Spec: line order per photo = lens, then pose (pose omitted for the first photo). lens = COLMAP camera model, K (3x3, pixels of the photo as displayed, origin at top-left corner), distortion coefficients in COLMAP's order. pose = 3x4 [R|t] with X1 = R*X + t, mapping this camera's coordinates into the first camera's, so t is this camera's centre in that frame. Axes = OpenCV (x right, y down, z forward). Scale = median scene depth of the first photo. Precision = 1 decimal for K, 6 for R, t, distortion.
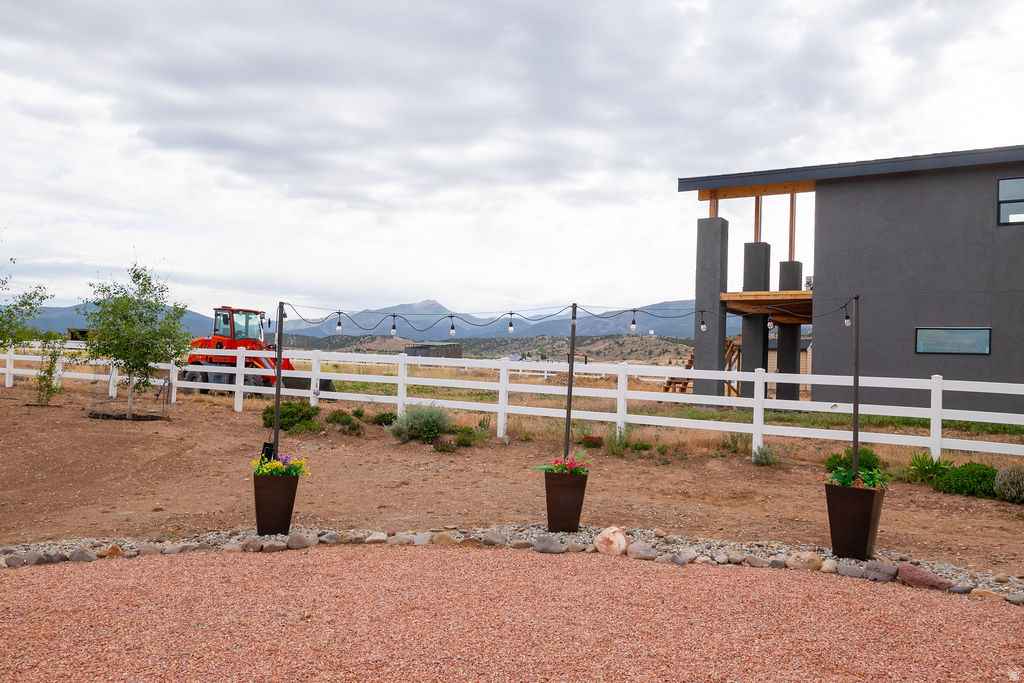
lens RADIAL K [[835.4, 0, 515.1], [0, 835.4, 332.2], [0, 0, 1]] dist [0.006311, 0.024309]
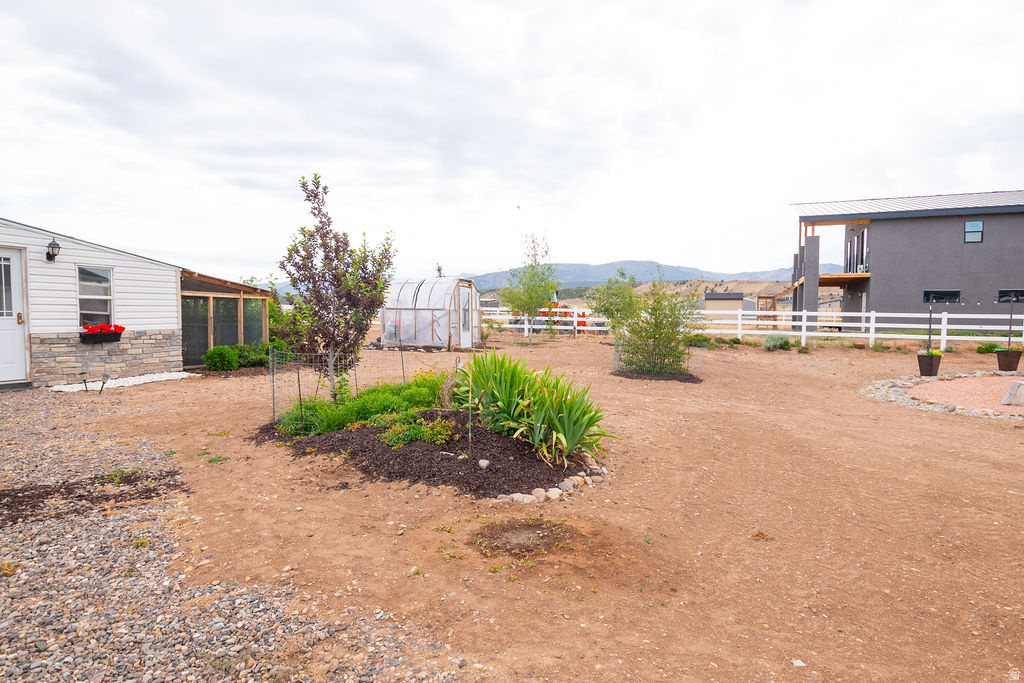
lens RADIAL K [[559.8, 0, 517.1], [0, 559.8, 334.3], [0, 0, 1]] dist [-0.018491, 0.004326]
pose [[0.985925, -0.035898, 0.163291, -1.107902], [0.022263, 0.996168, 0.084579, -0.051410], [-0.165701, -0.079753, 0.982946, -0.336449]]
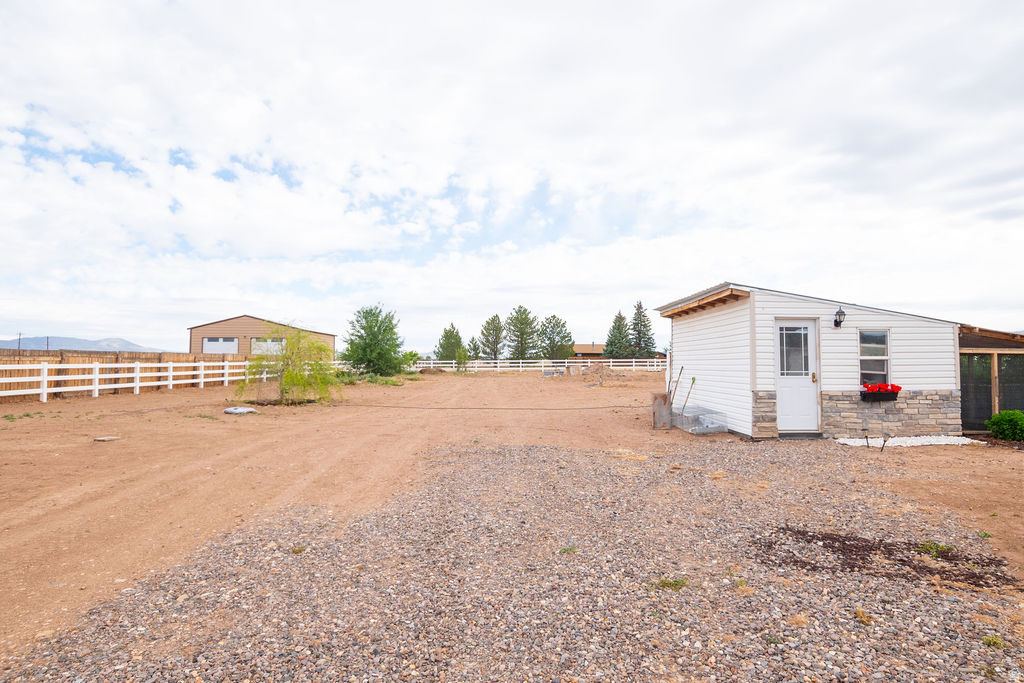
lens RADIAL K [[559.8, 0, 518.2], [0, 559.8, 335.0], [0, 0, 1]] dist [-0.018491, 0.004326]
pose [[0.527191, -0.081797, -0.845801, -1.136028], [0.055458, 0.996546, -0.061808, -0.061071], [0.847935, -0.014322, 0.529906, -0.350684]]
